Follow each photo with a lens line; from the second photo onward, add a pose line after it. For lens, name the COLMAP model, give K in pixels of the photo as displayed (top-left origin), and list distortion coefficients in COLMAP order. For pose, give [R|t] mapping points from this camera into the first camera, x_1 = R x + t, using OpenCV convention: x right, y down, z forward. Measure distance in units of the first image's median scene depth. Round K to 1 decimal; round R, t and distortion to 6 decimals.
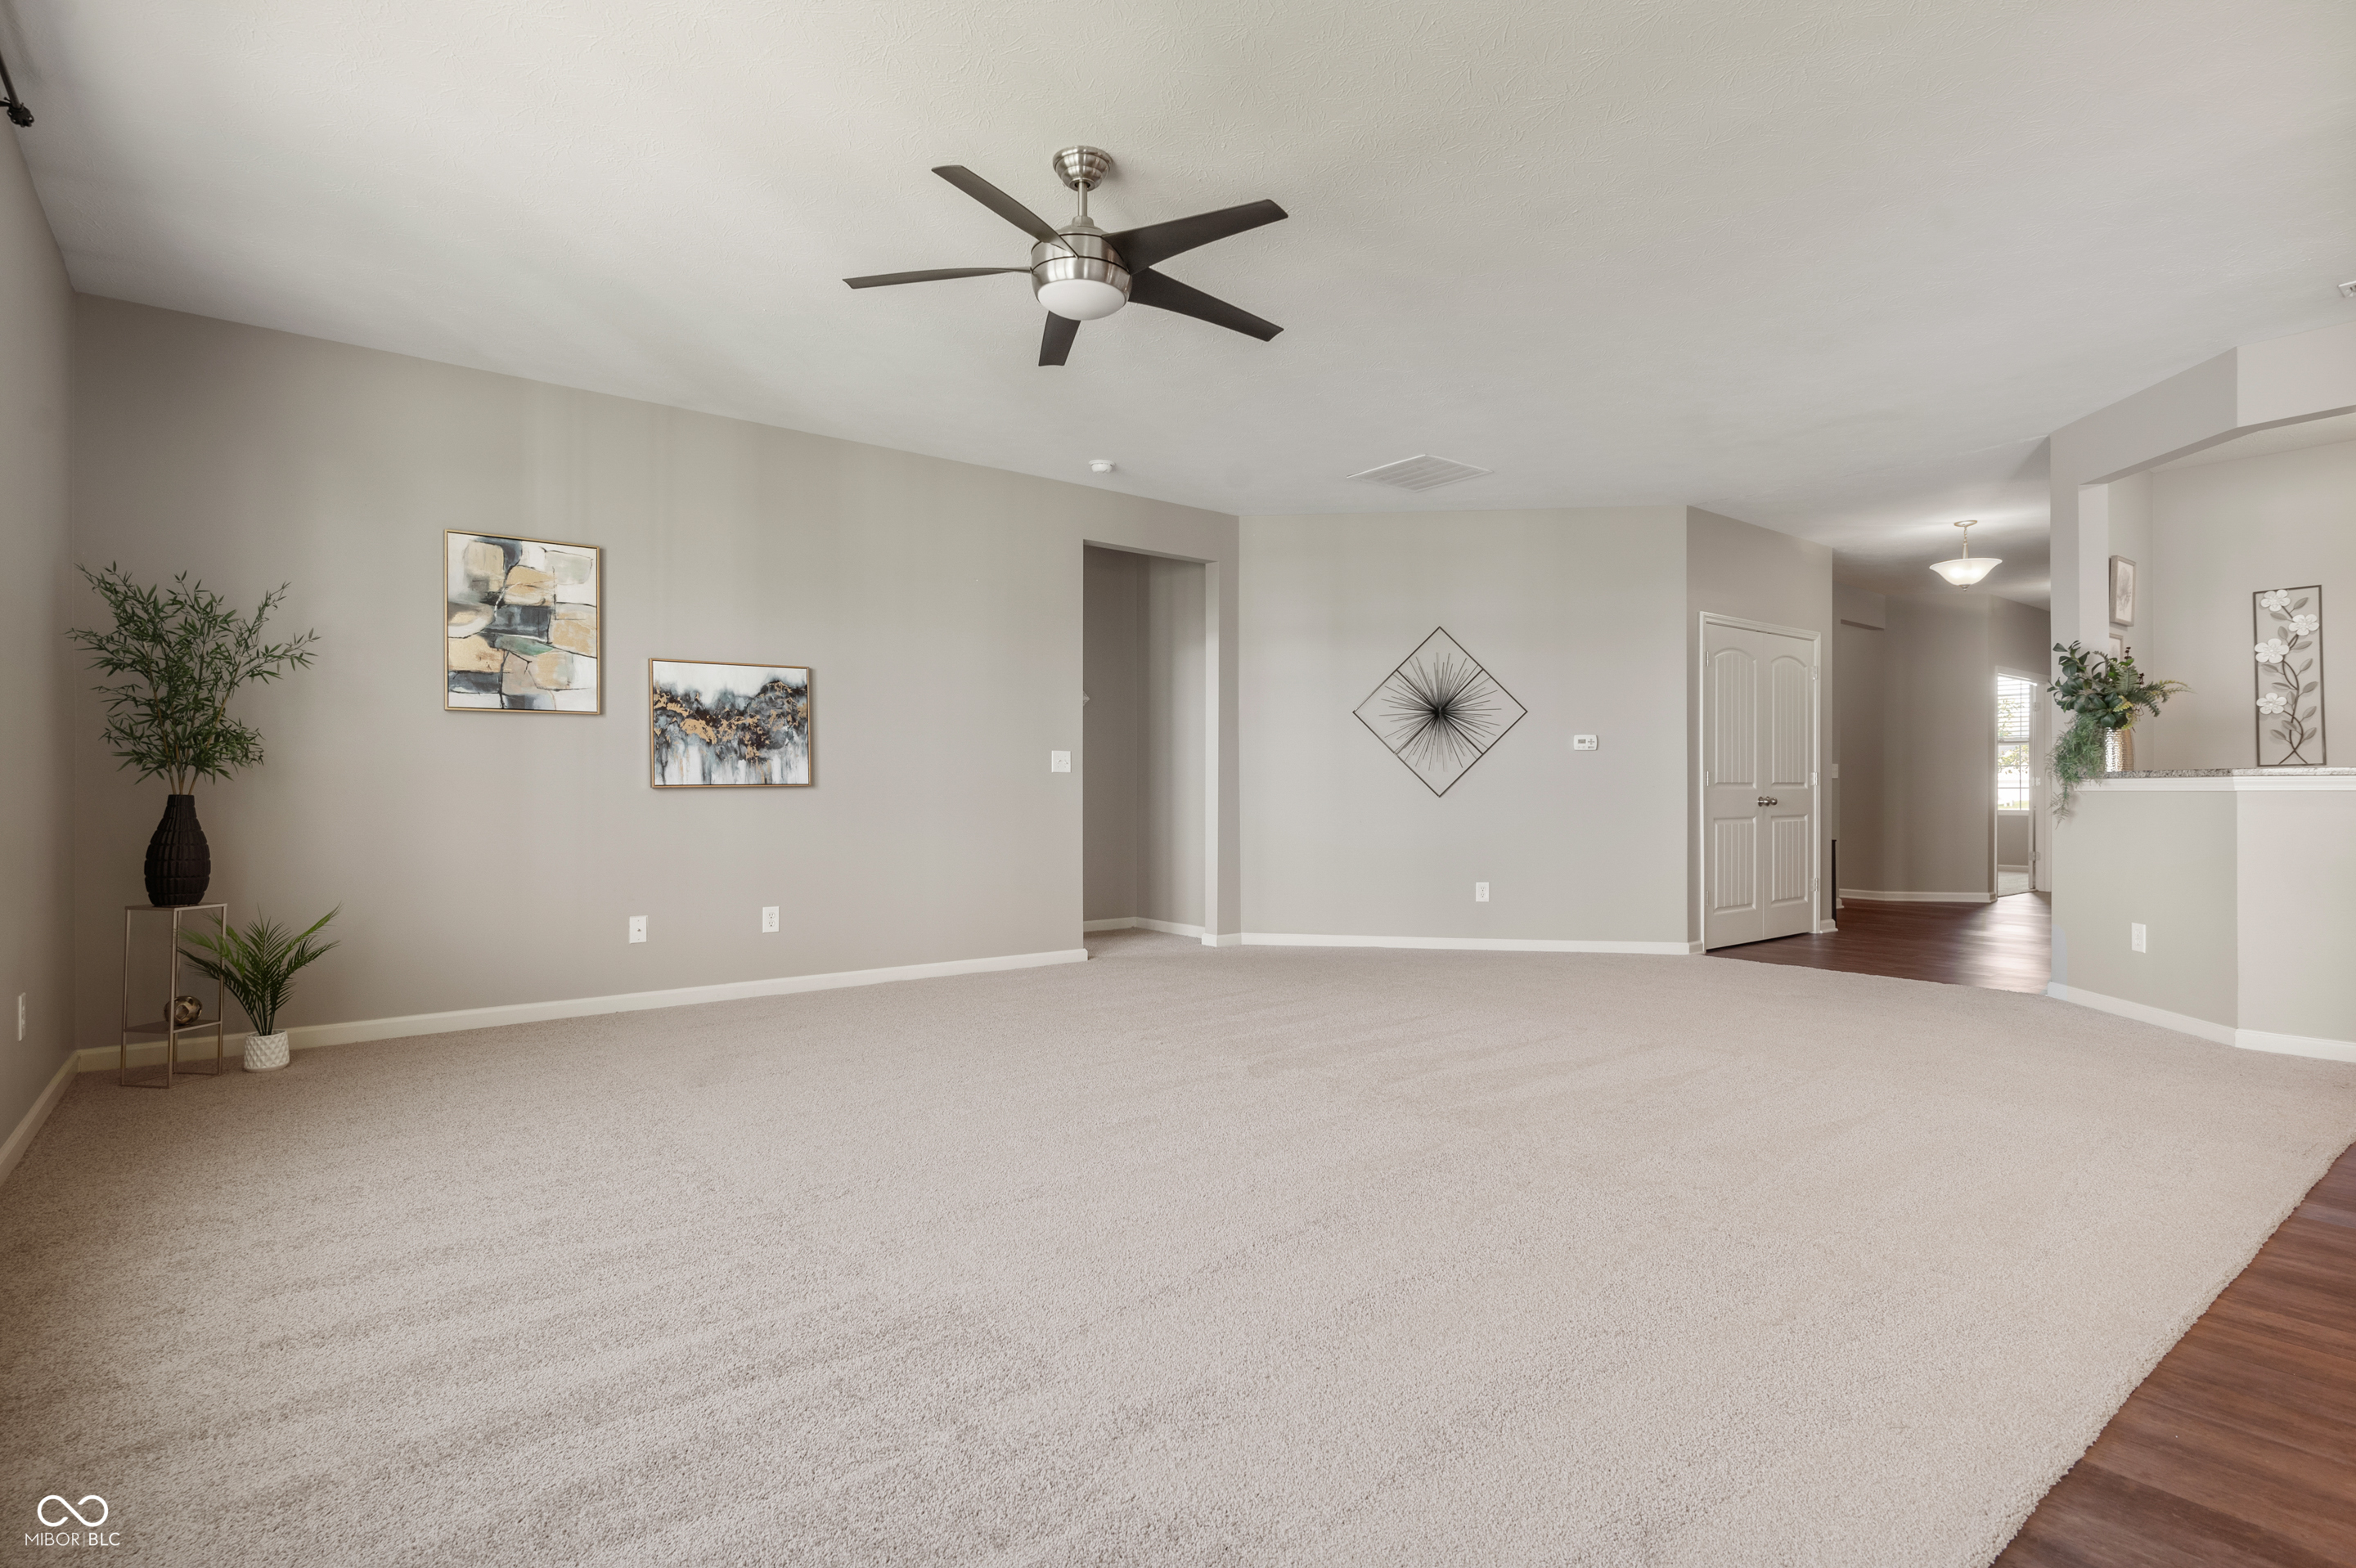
lens RADIAL K [[1137.1, 0, 1155.4], [0, 1137.1, 783.3], [0, 0, 1]] dist [0.004052, -0.004832]
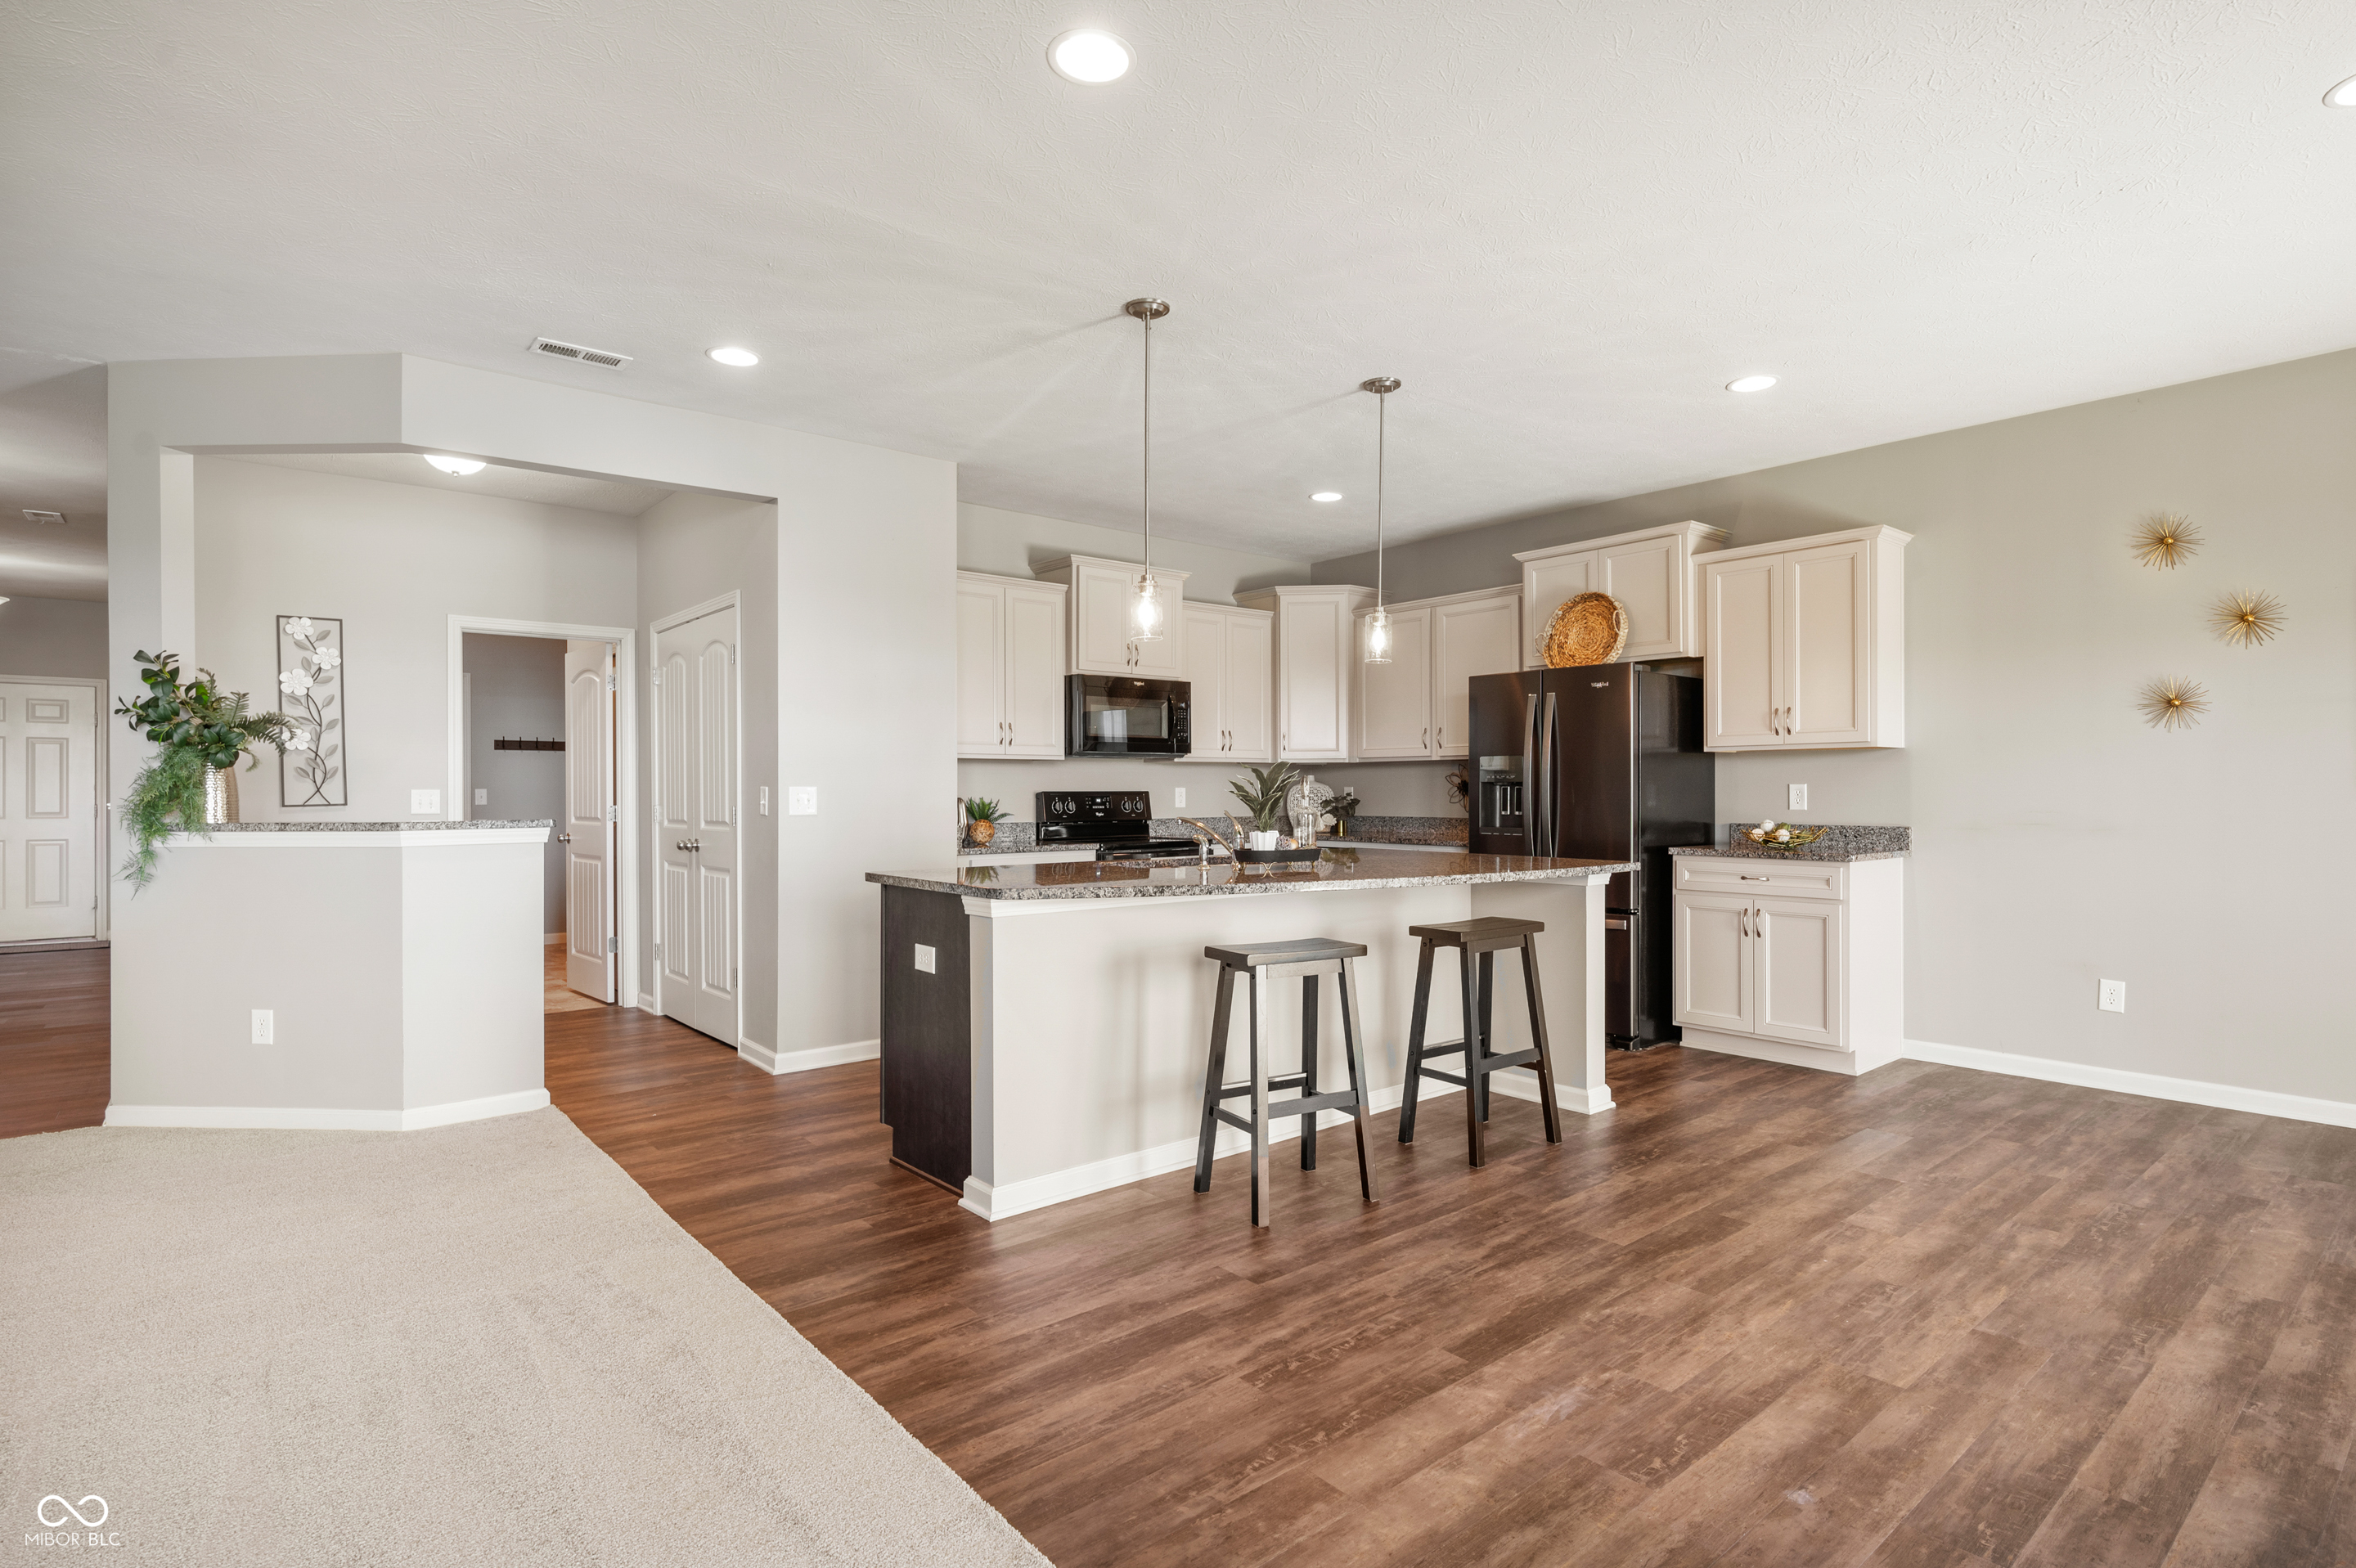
lens RADIAL K [[1169.5, 0, 1181.3], [0, 1169.5, 792.0], [0, 0, 1]] dist [-0.000592, -0.001098]
pose [[-0.044946, -0.001563, 0.998988, -0.000779], [-0.001440, 0.999998, 0.001500, -0.032166], [-0.998988, -0.001371, -0.044948, 0.354864]]
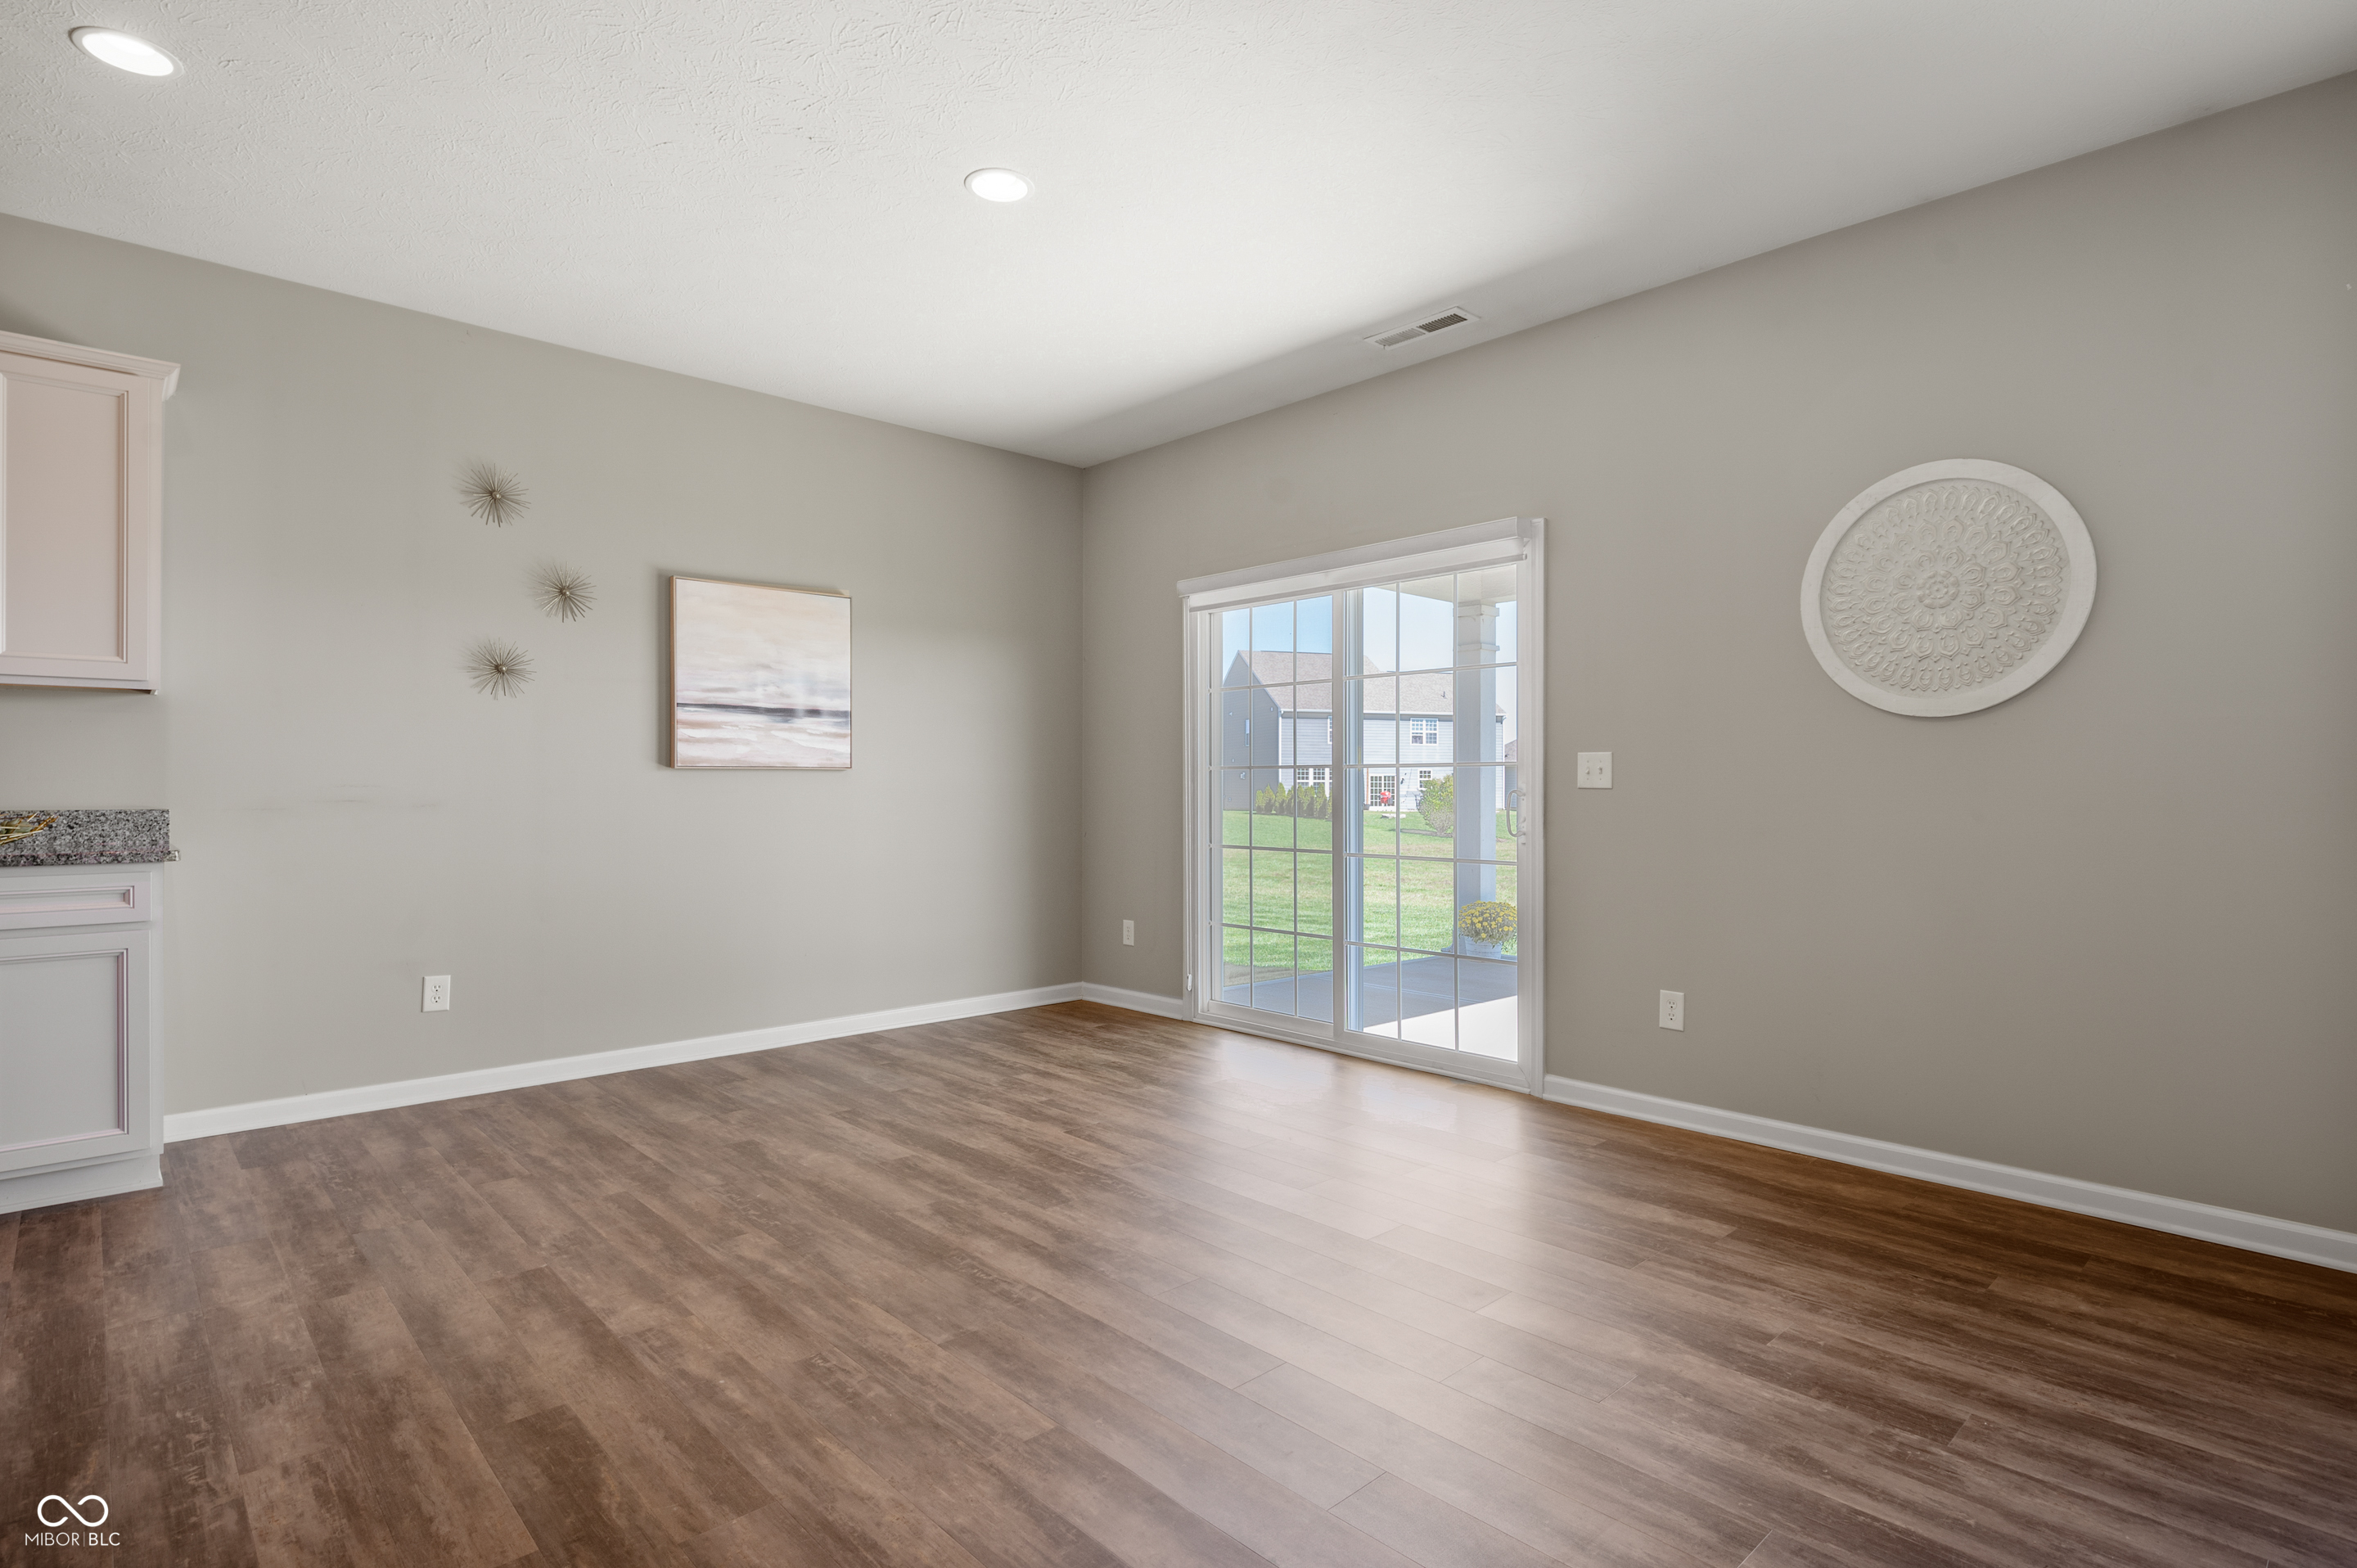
lens RADIAL K [[1170.0, 0, 1208.8], [0, 1170.0, 792.1], [0, 0, 1]] dist [-0.000592, -0.001098]
pose [[-0.993240, -0.002033, -0.116061, 0.414782], [-0.002235, 0.999996, 0.001615, -0.015542], [0.116058, 0.001864, -0.993241, 0.446647]]
